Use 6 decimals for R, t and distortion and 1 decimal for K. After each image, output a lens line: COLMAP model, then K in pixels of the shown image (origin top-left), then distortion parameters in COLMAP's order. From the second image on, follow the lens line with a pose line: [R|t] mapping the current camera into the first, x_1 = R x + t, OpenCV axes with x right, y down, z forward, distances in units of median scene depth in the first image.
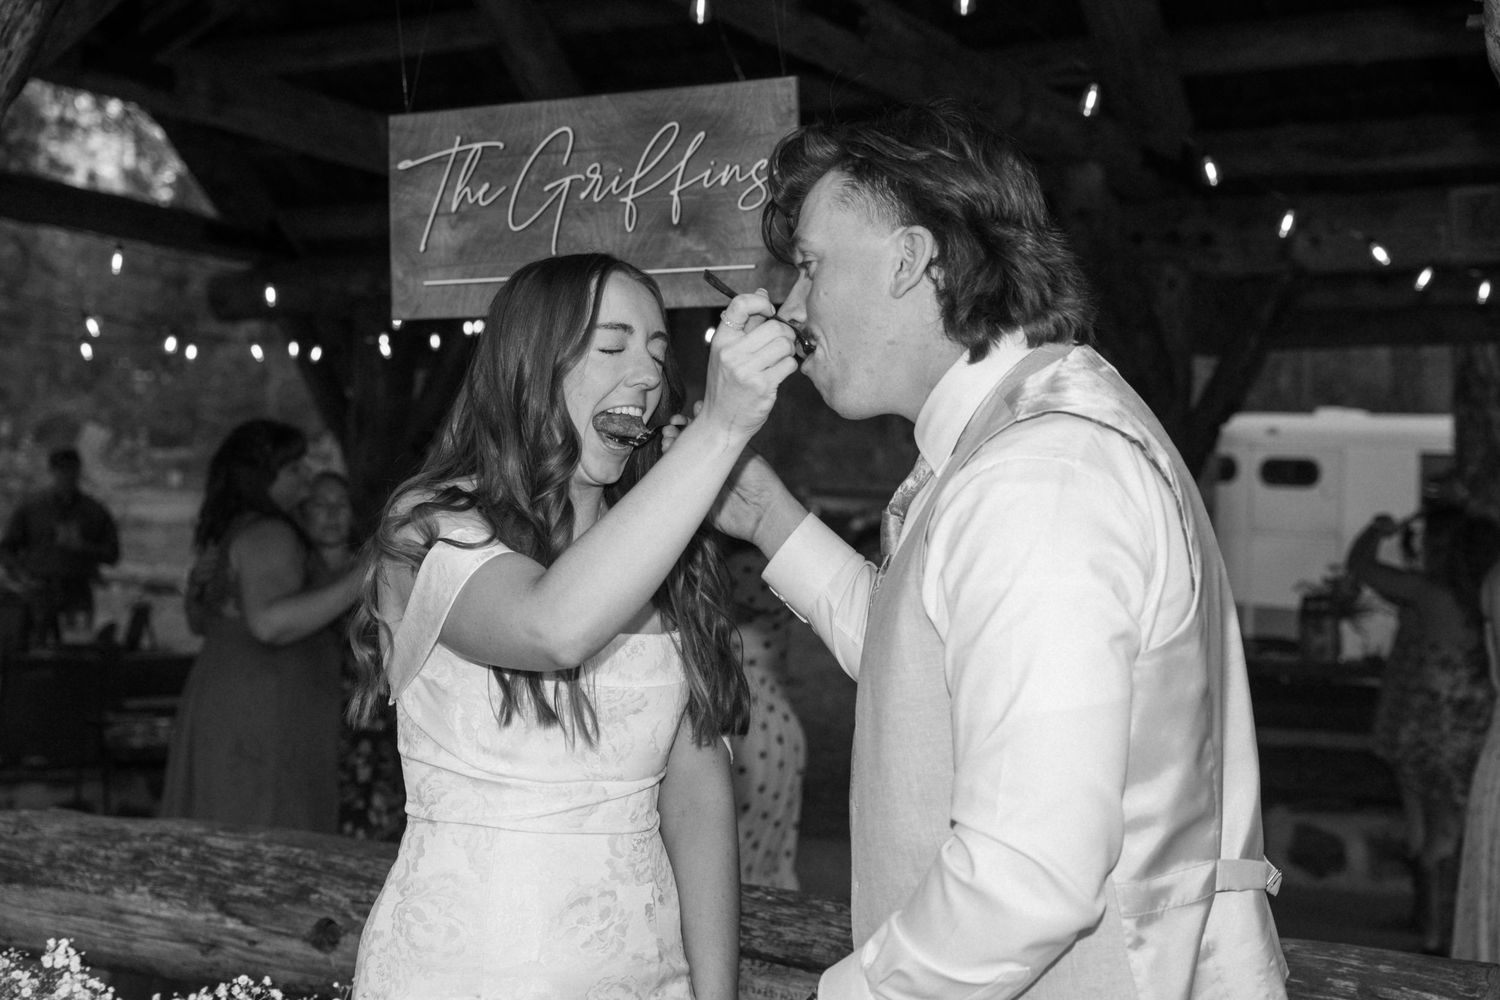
lens RADIAL K [[2185.3, 0, 791.7], [0, 2185.3, 478.6], [0, 0, 1]] dist [0.013240, 0.036224]
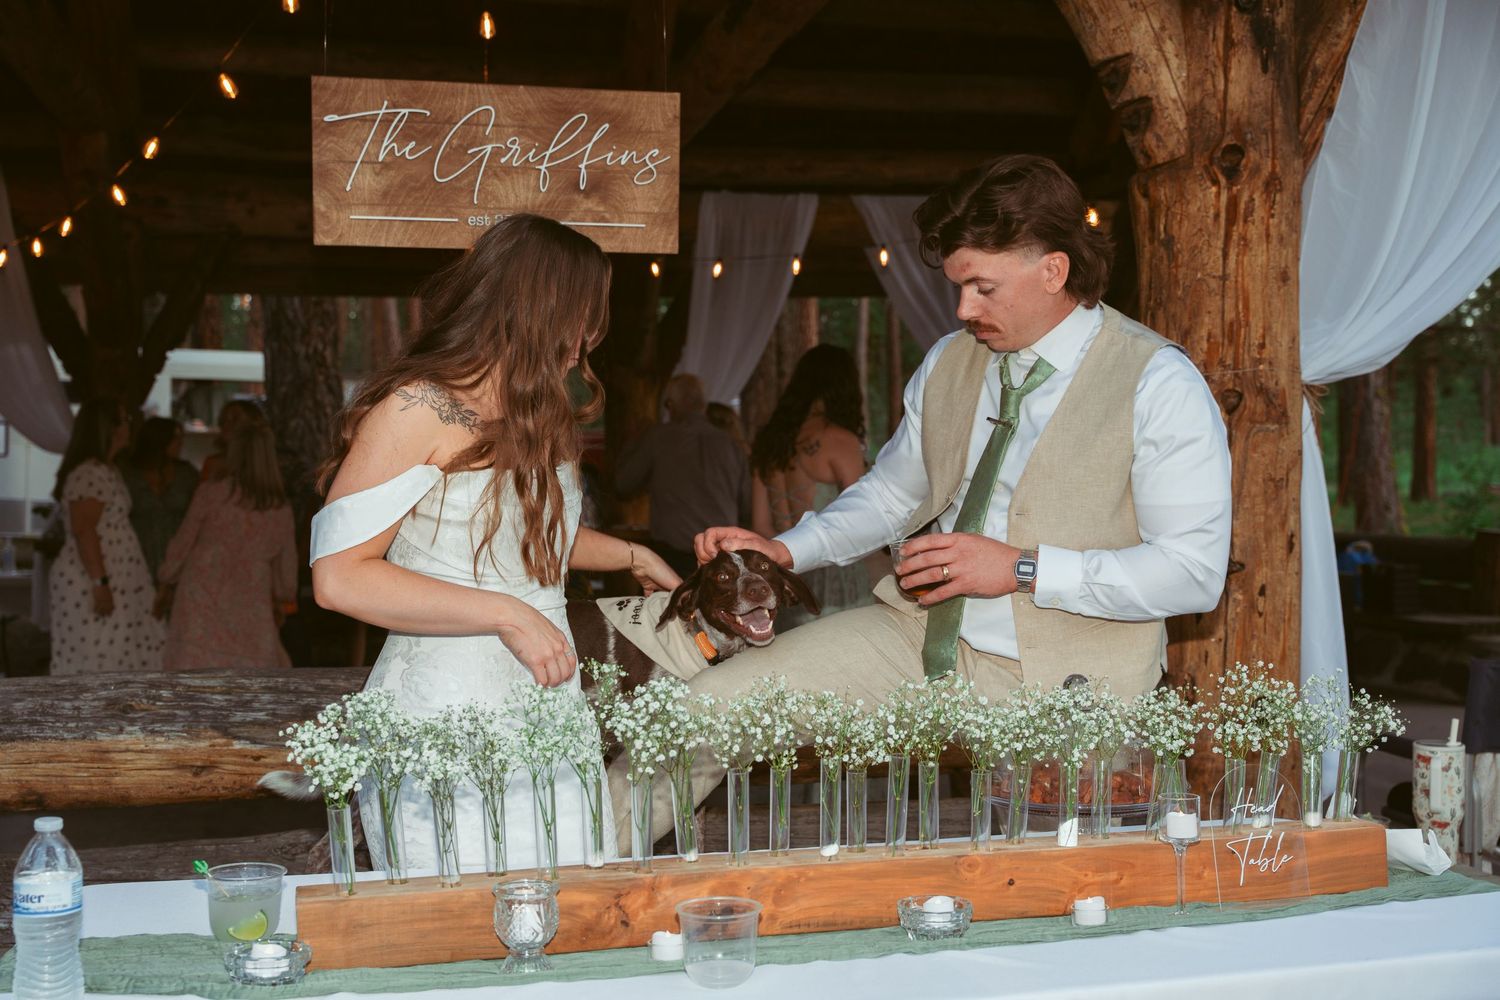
lens RADIAL K [[1706.5, 0, 745.5], [0, 1706.5, 501.8], [0, 0, 1]] dist [0.007976, 0.002822]
pose [[0.751409, -0.033335, 0.658994, -0.640031], [-0.004583, 0.998435, 0.055731, 0.016795], [-0.659821, -0.044897, 0.750080, 0.119318]]
